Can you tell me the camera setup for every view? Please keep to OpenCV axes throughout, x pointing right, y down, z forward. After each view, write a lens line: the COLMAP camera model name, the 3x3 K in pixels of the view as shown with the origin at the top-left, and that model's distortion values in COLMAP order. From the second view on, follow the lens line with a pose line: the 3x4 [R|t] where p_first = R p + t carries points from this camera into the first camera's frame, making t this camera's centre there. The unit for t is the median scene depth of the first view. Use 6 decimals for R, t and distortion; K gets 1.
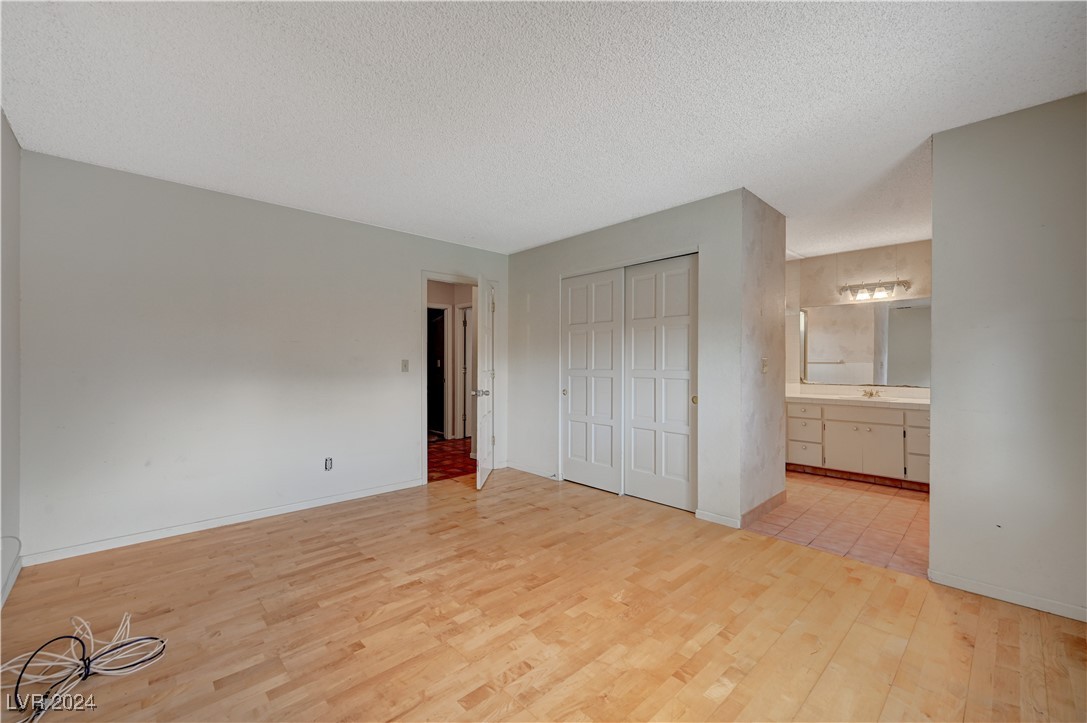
lens RADIAL K [[446.9, 0, 541.1], [0, 446.9, 359.3], [0, 0, 1]] dist [-0.000437, 0.000423]
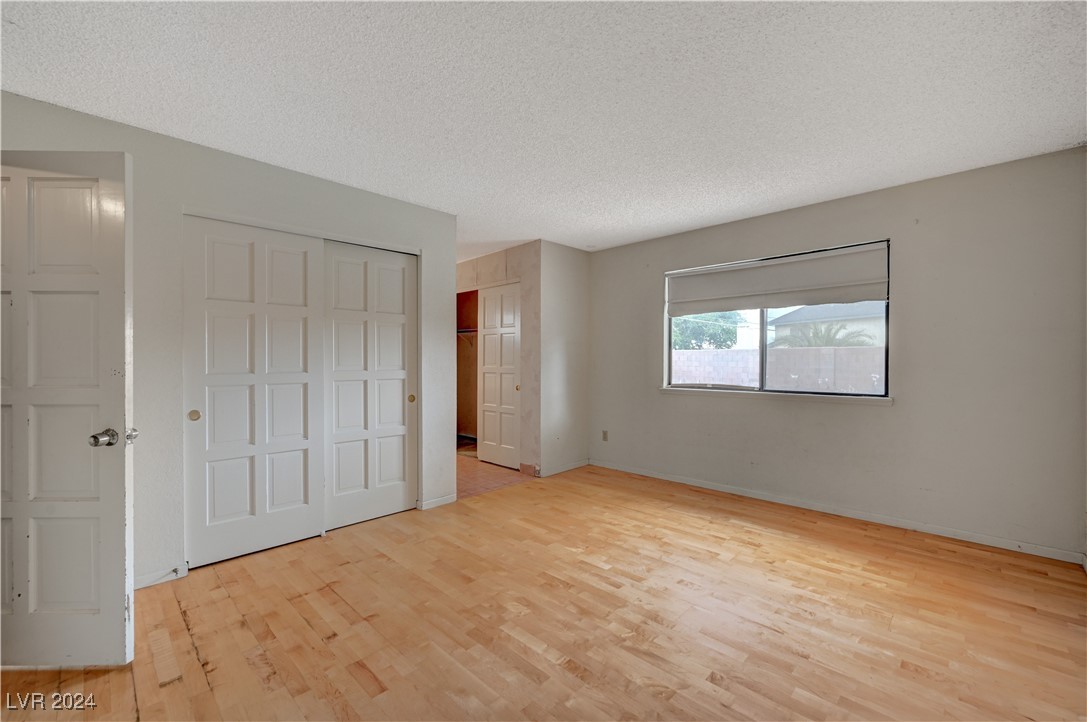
lens RADIAL K [[446.9, 0, 545.6], [0, 446.9, 363.4], [0, 0, 1]] dist [-0.000437, 0.000423]
pose [[-0.047704, -0.006435, 0.998841, -0.824590], [-0.000846, 0.999979, 0.006402, 0.004430], [-0.998861, -0.000540, -0.047708, 0.887178]]
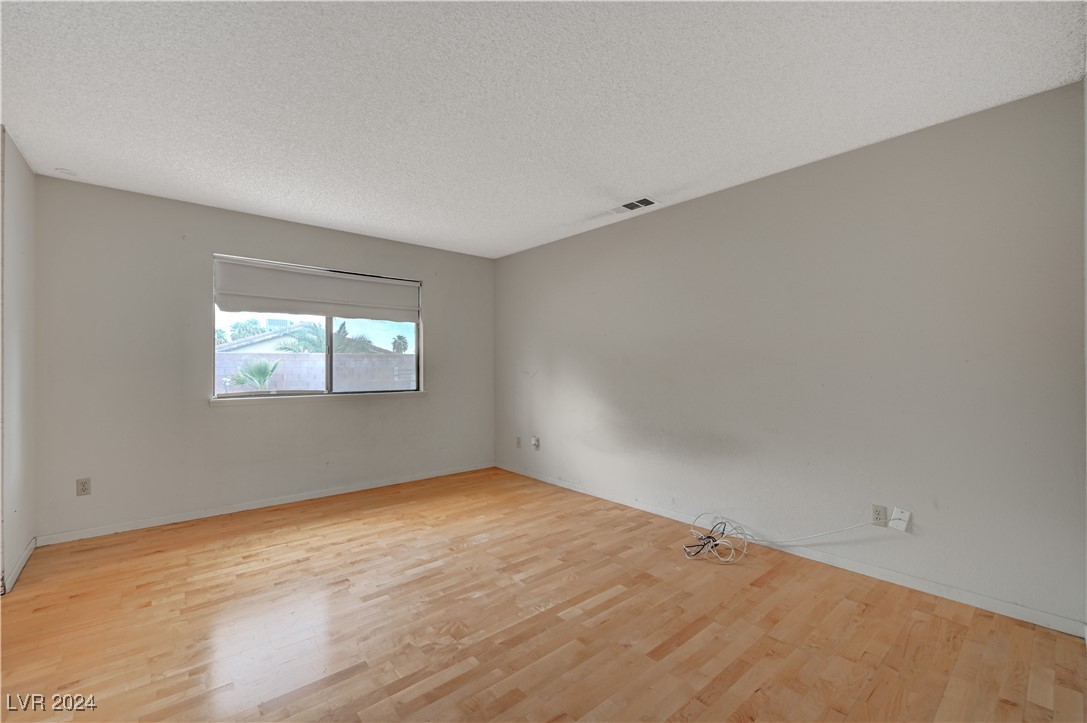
lens RADIAL K [[446.9, 0, 545.3], [0, 446.9, 368.5], [0, 0, 1]] dist [-0.000437, 0.000423]
pose [[-0.999253, -0.000868, 0.038624, -0.259328], [-0.000827, 0.999999, 0.001092, 0.011932], [-0.038625, 0.001059, -0.999253, 1.575187]]
